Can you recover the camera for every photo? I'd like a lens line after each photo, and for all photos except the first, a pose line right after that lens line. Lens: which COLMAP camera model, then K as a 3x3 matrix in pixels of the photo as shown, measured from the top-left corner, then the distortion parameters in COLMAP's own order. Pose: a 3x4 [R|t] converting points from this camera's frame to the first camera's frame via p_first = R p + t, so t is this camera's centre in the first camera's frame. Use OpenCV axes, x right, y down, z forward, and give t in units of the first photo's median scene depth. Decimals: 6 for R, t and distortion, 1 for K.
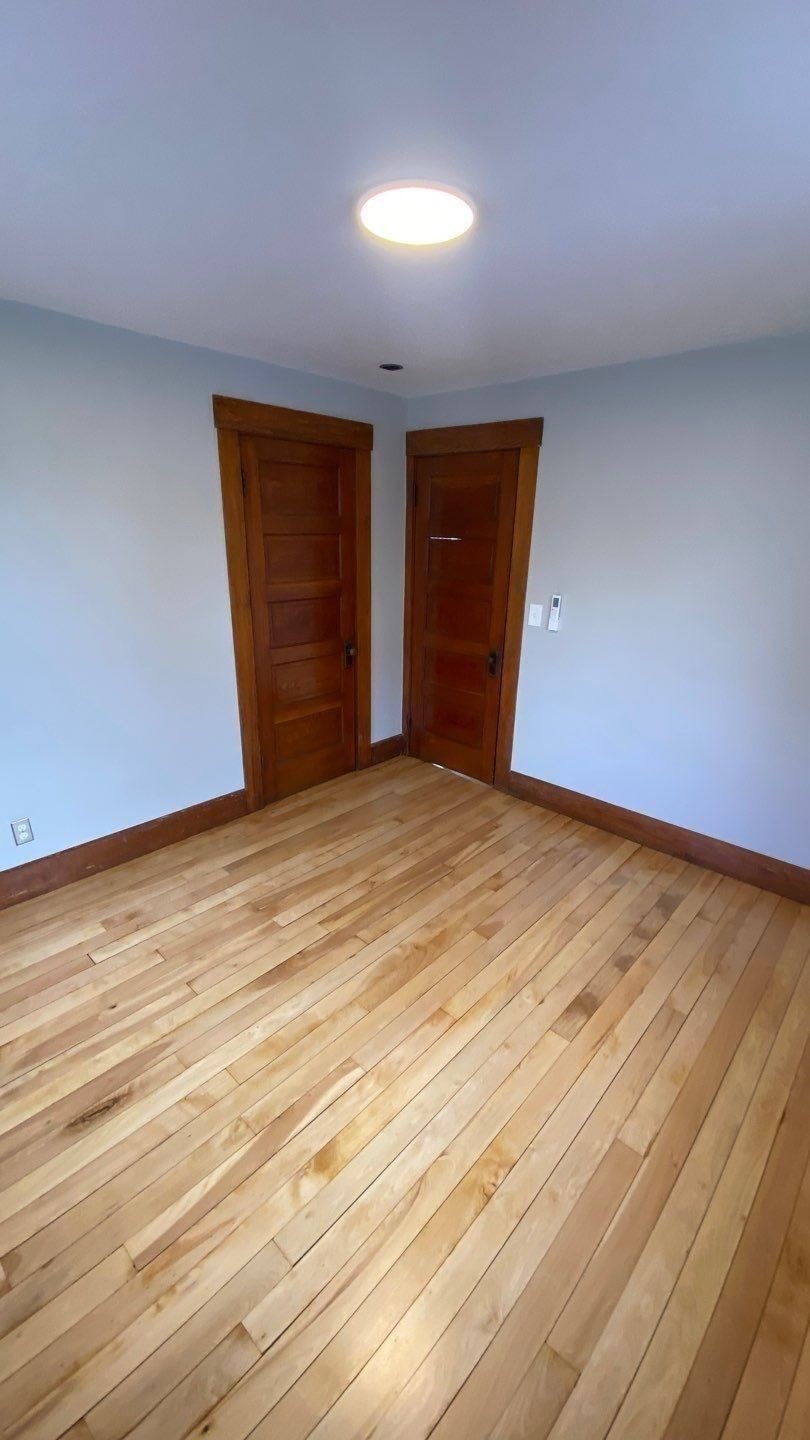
lens RADIAL K [[581.4, 0, 403.2], [0, 581.4, 717.7], [0, 0, 1]] dist [0.036924, -0.027655]
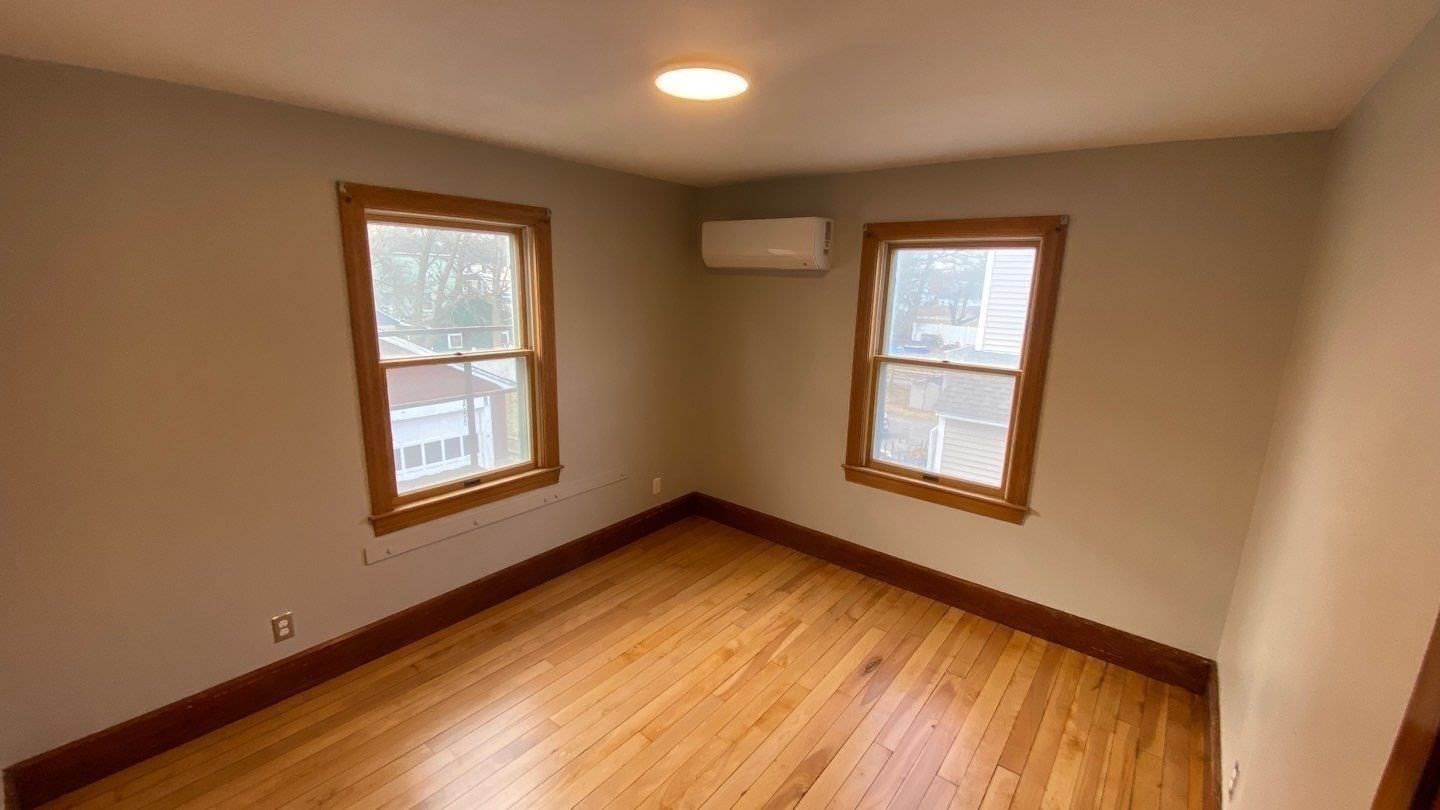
lens RADIAL K [[581.4, 0, 721.5], [0, 581.4, 407.3], [0, 0, 1]] dist [0.036924, -0.027655]
pose [[-0.996287, -0.031740, -0.080030, 0.035037], [-0.068808, 0.852258, 0.518576, -0.531916], [0.051747, 0.522158, -0.851278, 1.392134]]
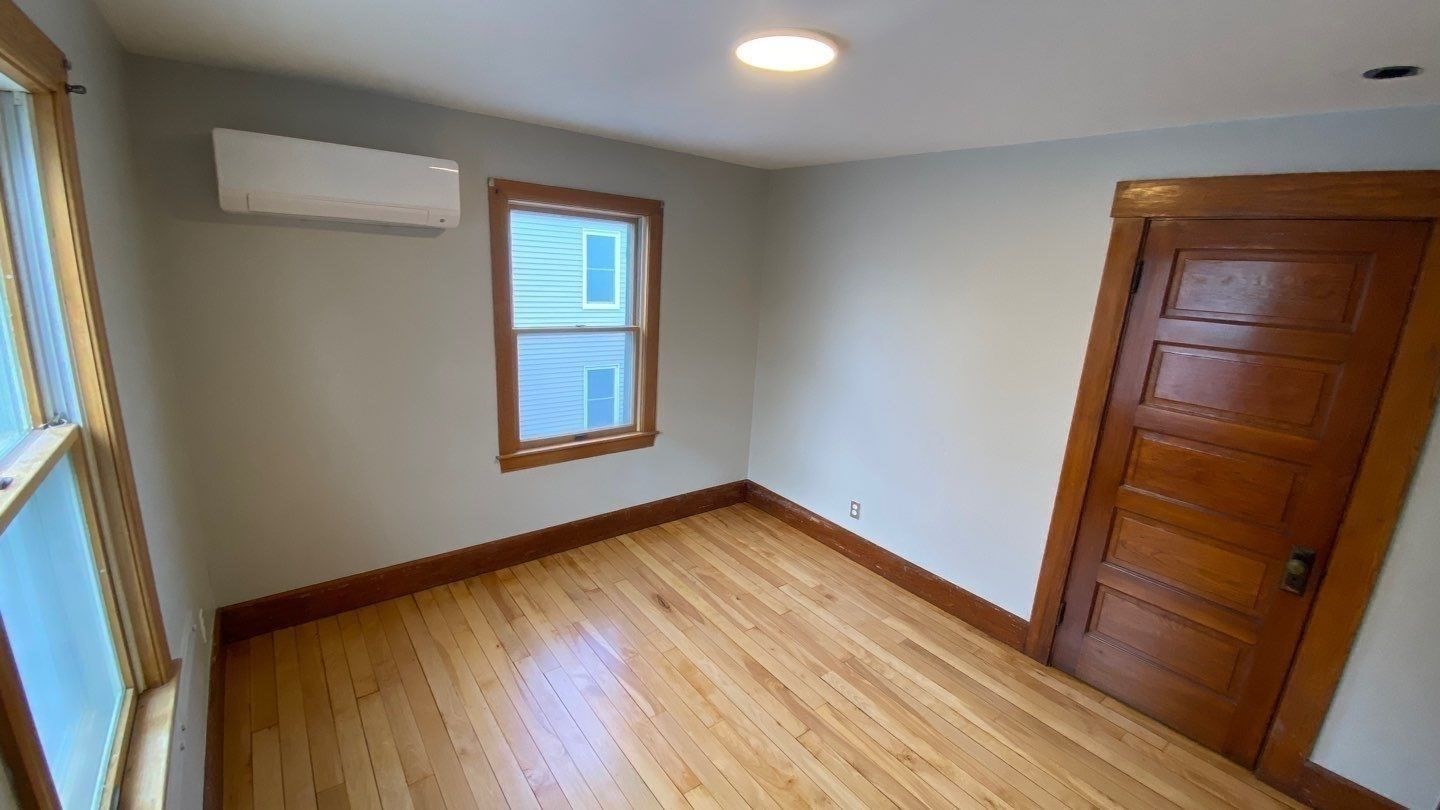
lens RADIAL K [[581.4, 0, 721.5], [0, 581.4, 407.3], [0, 0, 1]] dist [0.036924, -0.027655]
pose [[-0.156790, 0.215575, -0.963818, 0.747775], [-0.372343, 0.890975, 0.259853, -0.287114], [0.914756, 0.399613, -0.059428, 0.721237]]
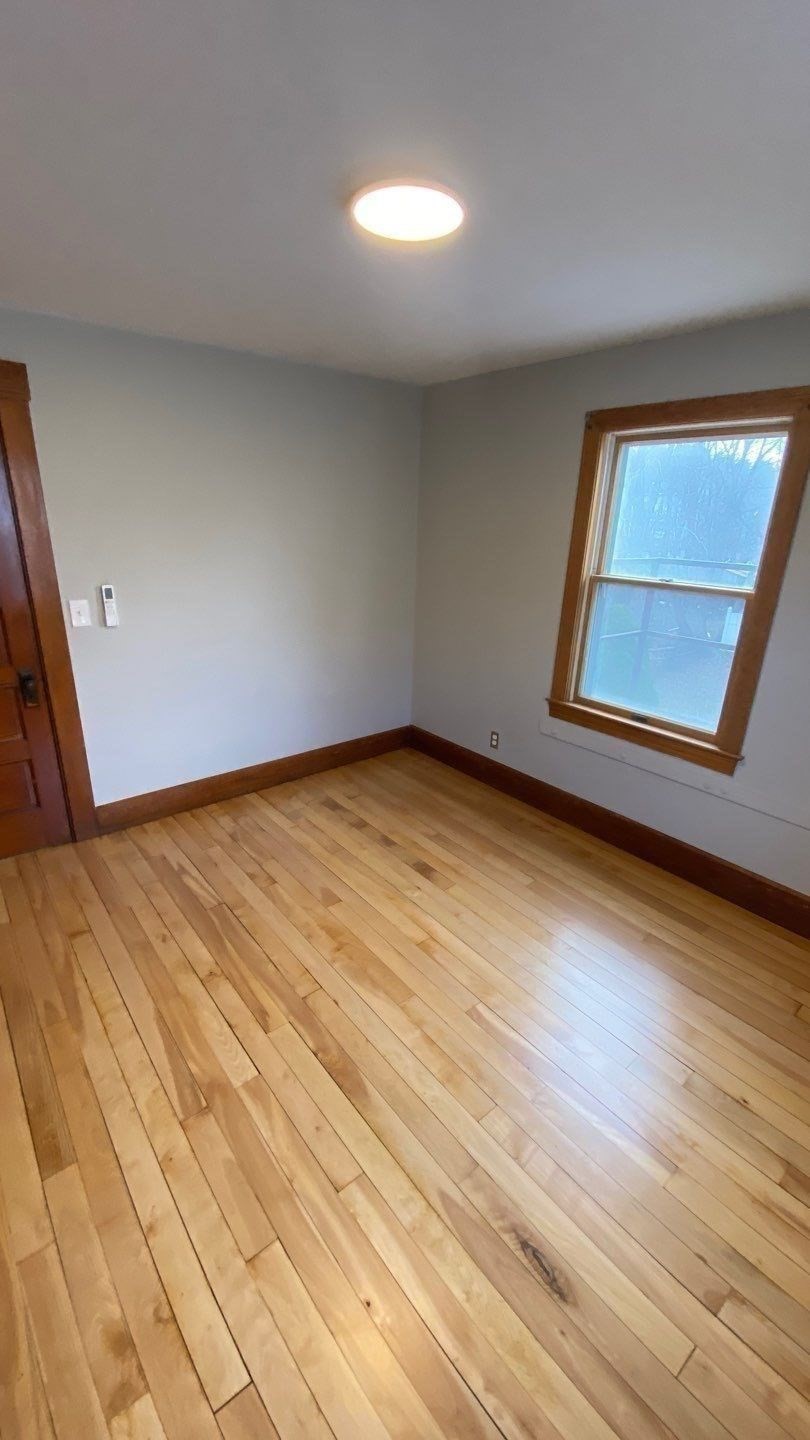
lens RADIAL K [[581.4, 0, 403.2], [0, 581.4, 717.7], [0, 0, 1]] dist [0.036924, -0.027655]
pose [[0.135999, -0.344218, 0.928988, -0.721561], [0.293902, 0.909506, 0.293973, -0.209398], [-0.946111, 0.233052, 0.224858, 0.576253]]
